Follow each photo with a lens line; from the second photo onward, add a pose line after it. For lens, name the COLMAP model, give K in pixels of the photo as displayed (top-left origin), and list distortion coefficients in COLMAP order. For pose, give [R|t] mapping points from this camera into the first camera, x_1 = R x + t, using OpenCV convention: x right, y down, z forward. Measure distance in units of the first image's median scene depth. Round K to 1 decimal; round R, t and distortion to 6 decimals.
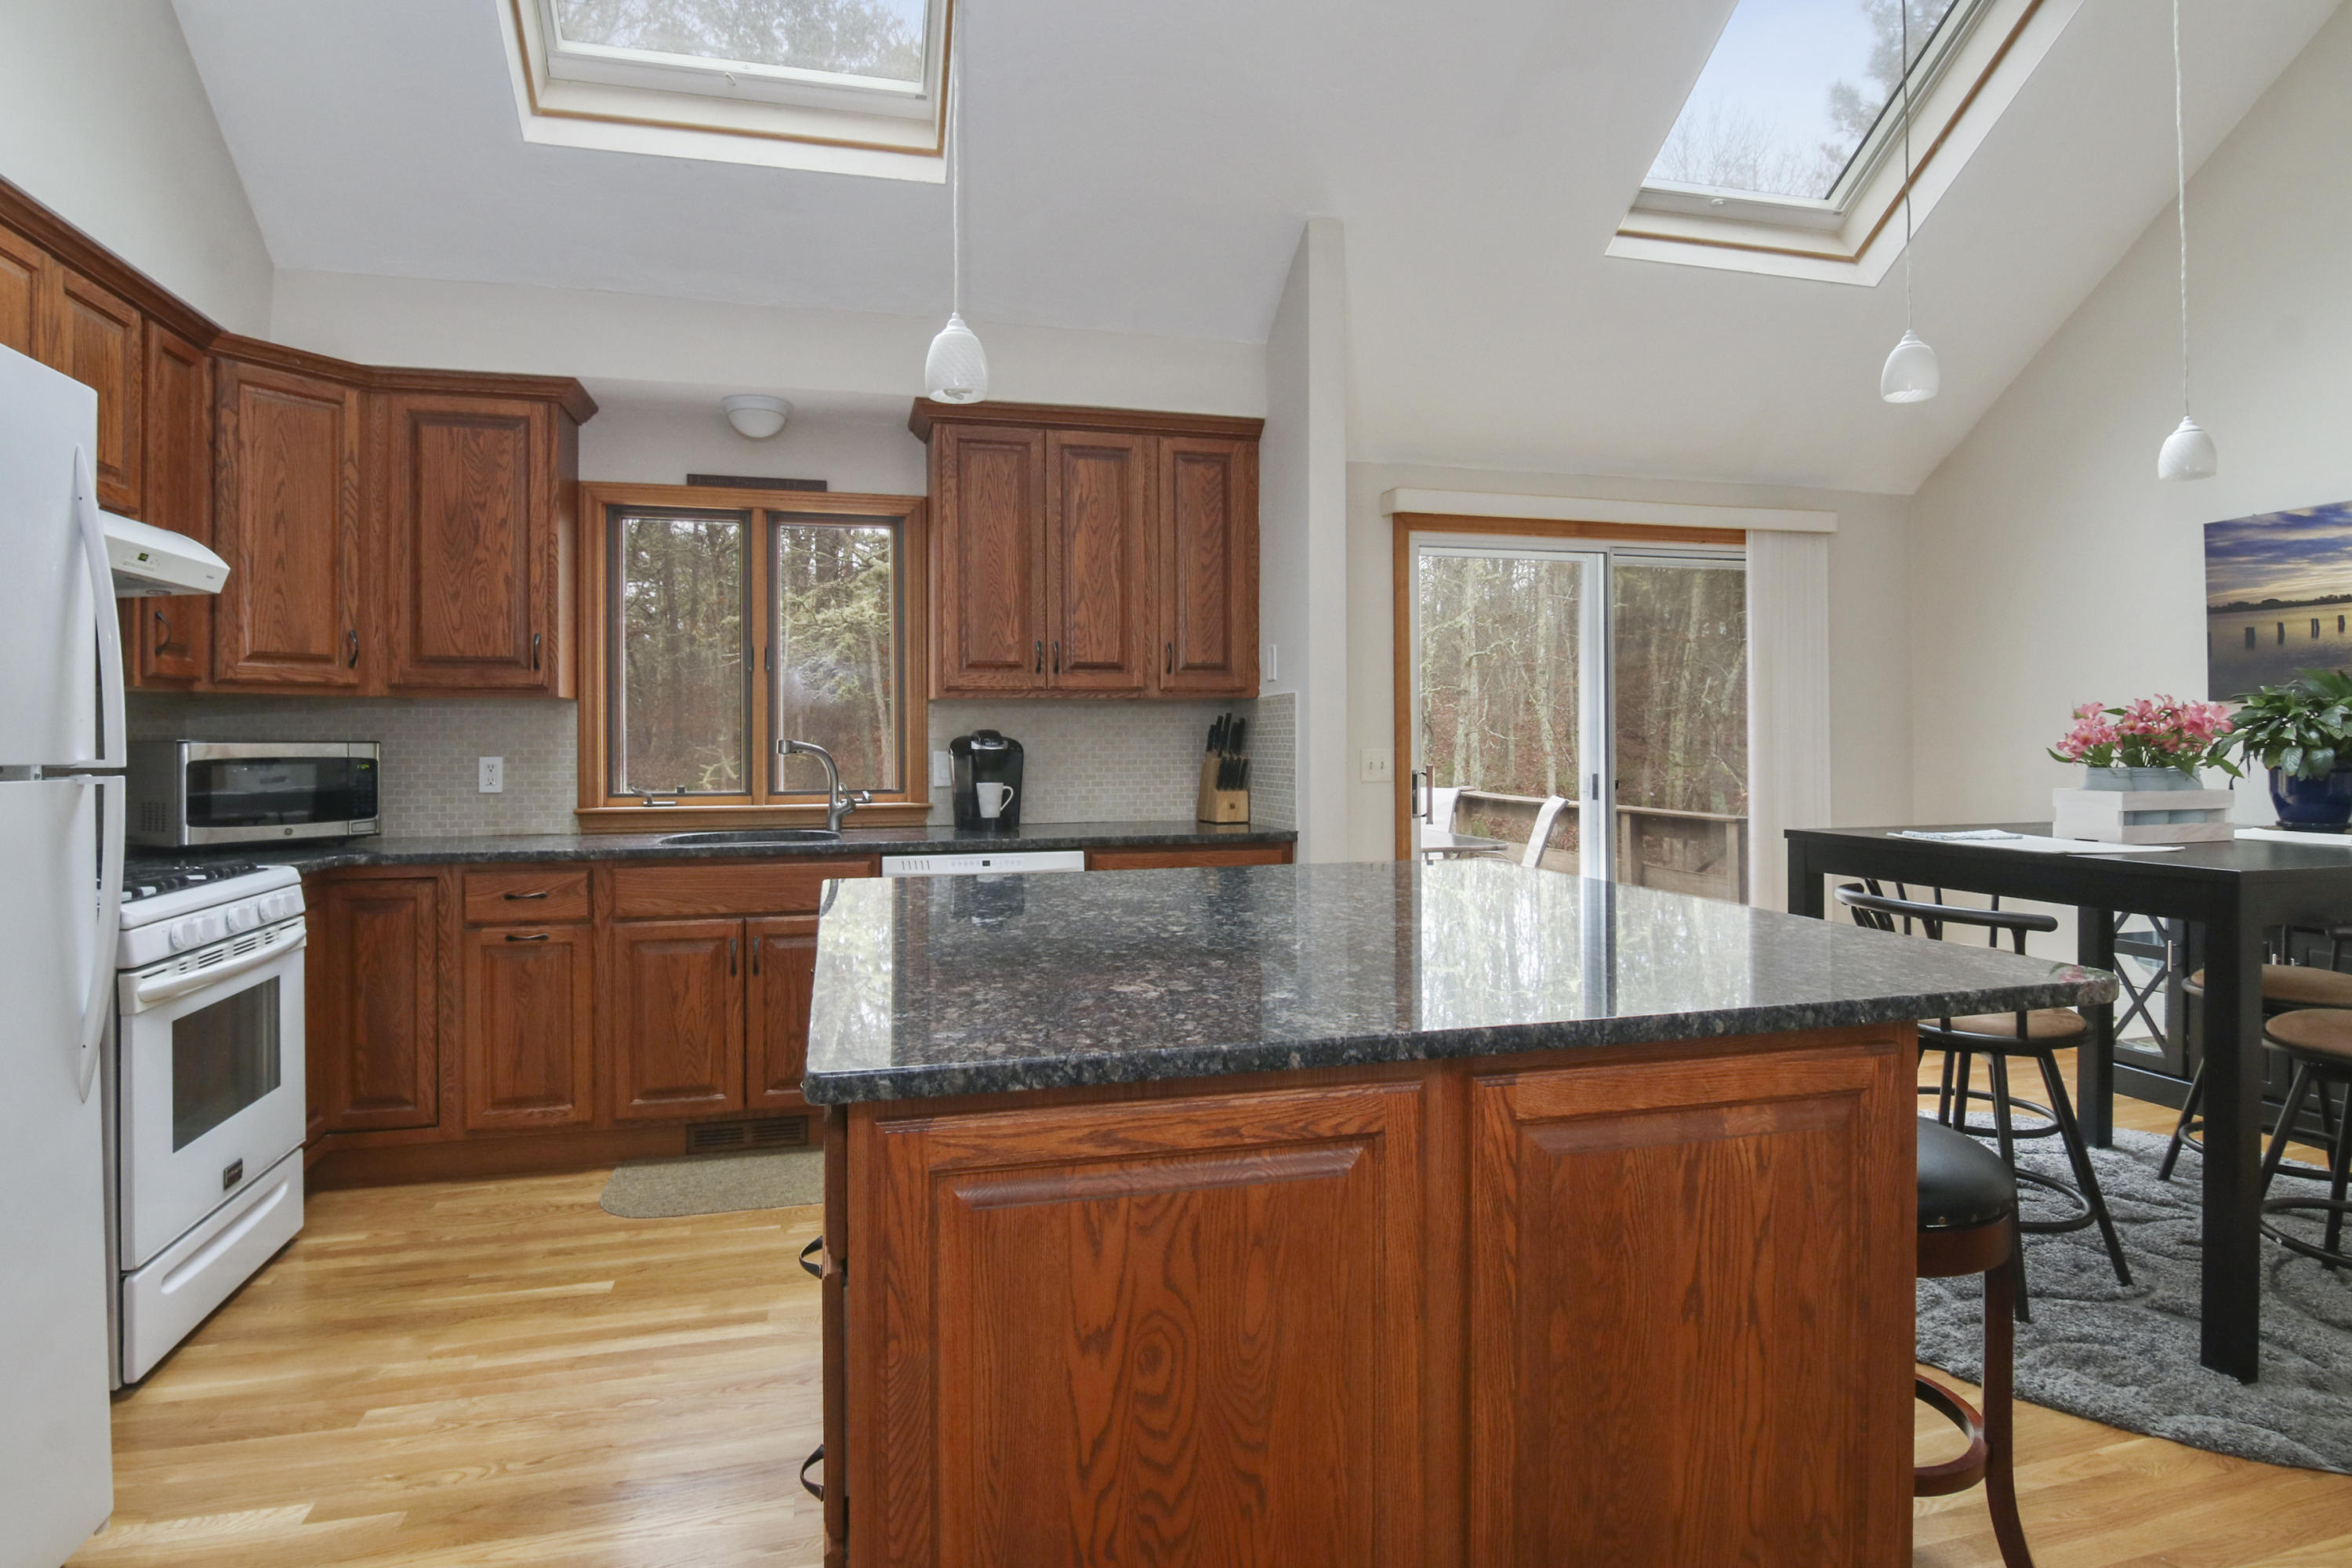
lens RADIAL K [[1210.2, 0, 1156.3], [0, 1210.2, 738.2], [0, 0, 1]] dist [-0.000231, -0.007750]
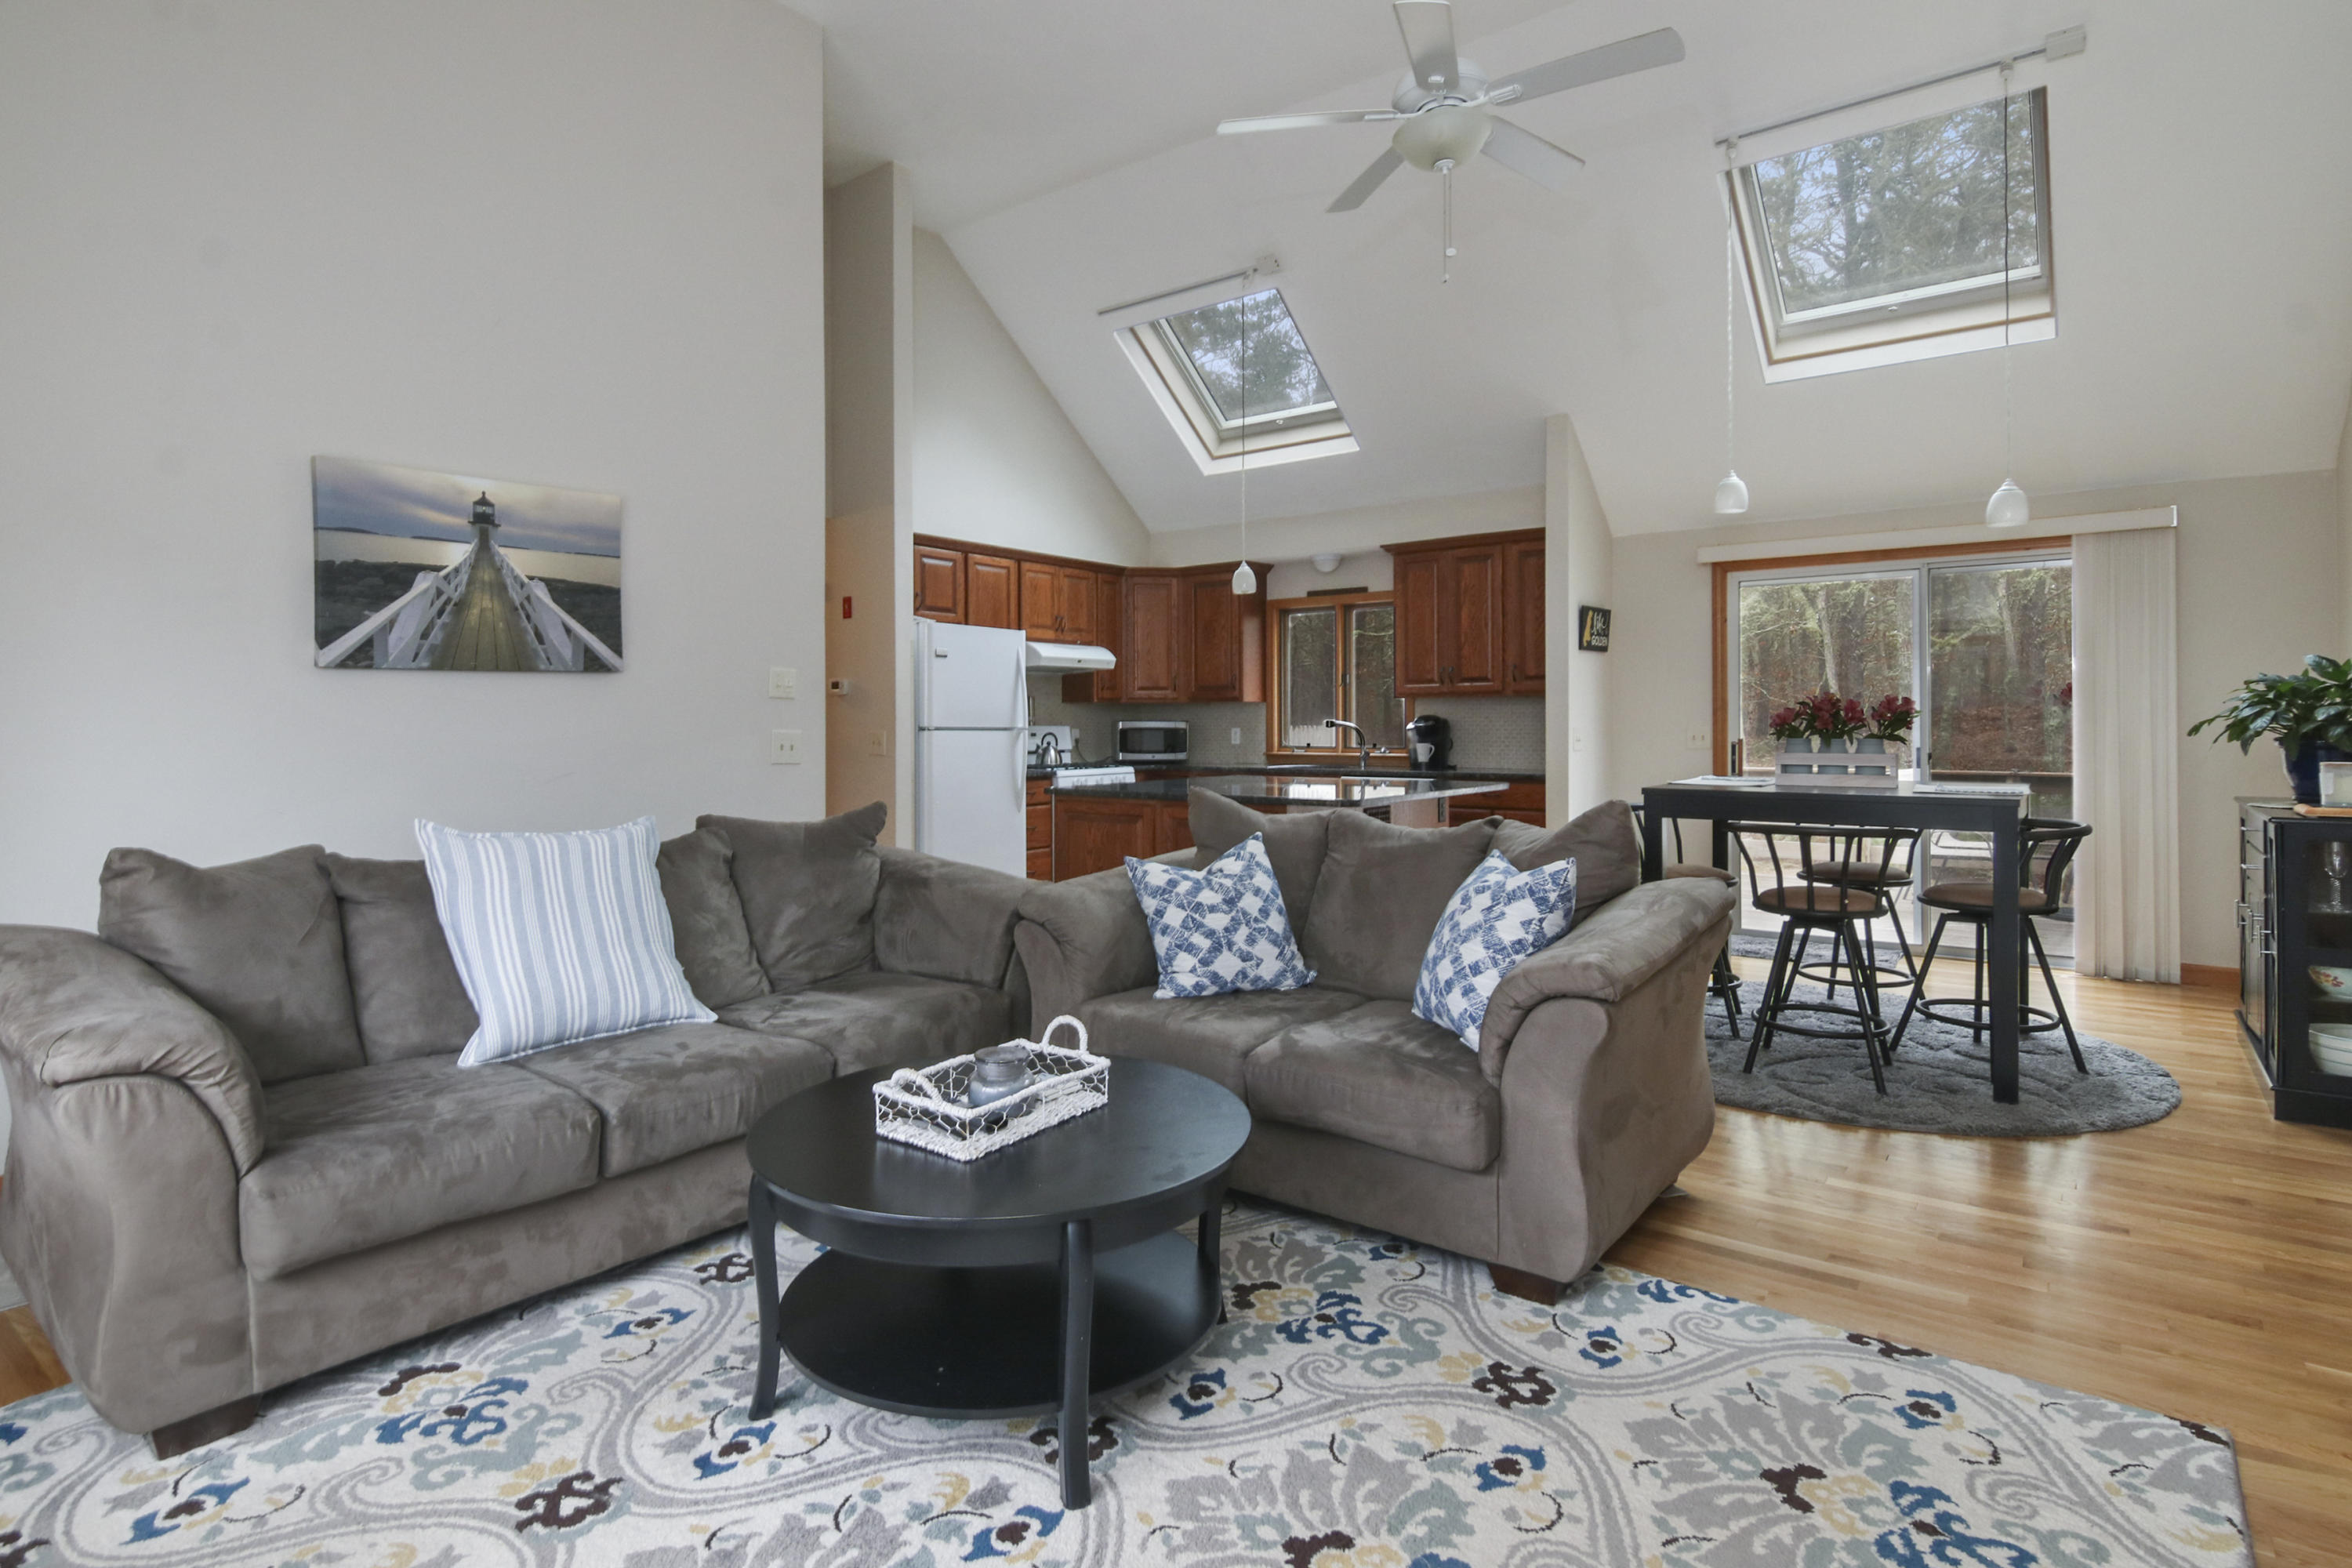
lens RADIAL K [[1210.2, 0, 1130.1], [0, 1210.2, 722.9], [0, 0, 1]] dist [-0.000231, -0.007750]
pose [[0.600028, 0.000836, -0.799979, 1.141204], [0.001372, 0.999997, 0.002074, 0.000506], [0.799978, -0.002342, 0.600025, -0.501448]]
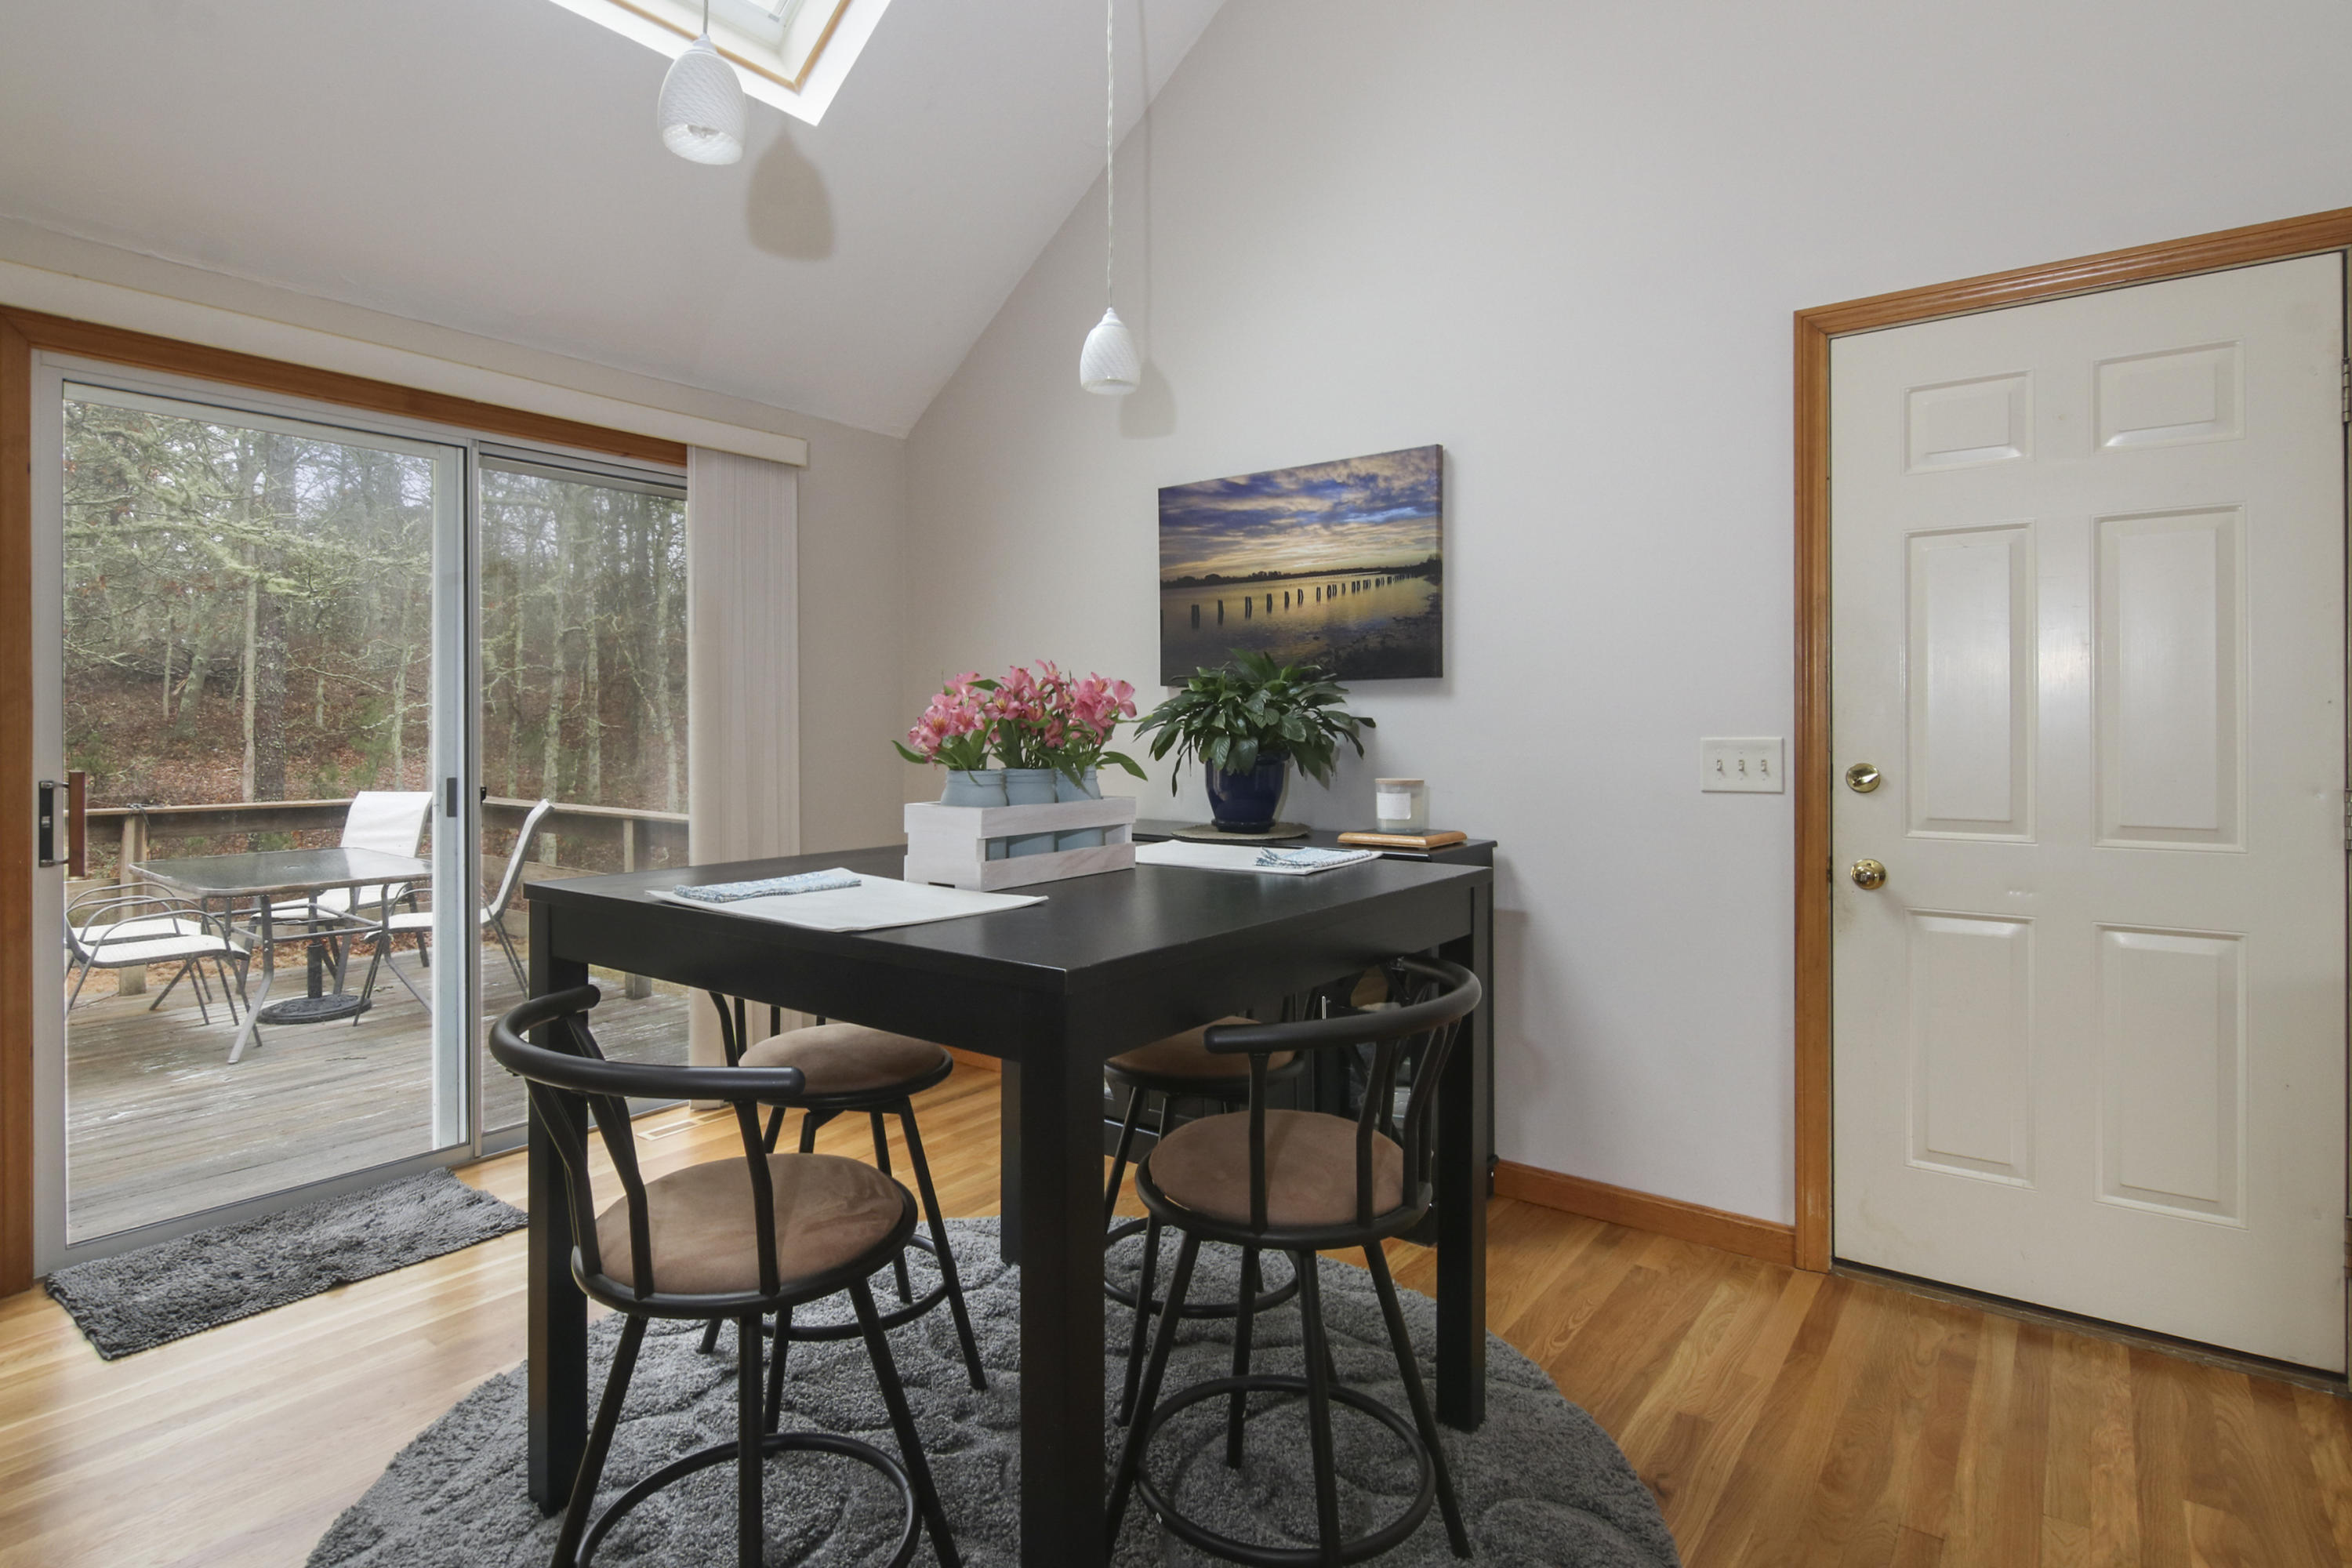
lens RADIAL K [[1210.2, 0, 1151.5], [0, 1210.2, 729.5], [0, 0, 1]] dist [-0.000231, -0.007750]
pose [[0.792102, 0.000947, 0.610388, 0.343696], [-0.001826, 0.999998, 0.000818, 0.001233], [-0.610386, -0.001763, 0.792102, 0.314588]]
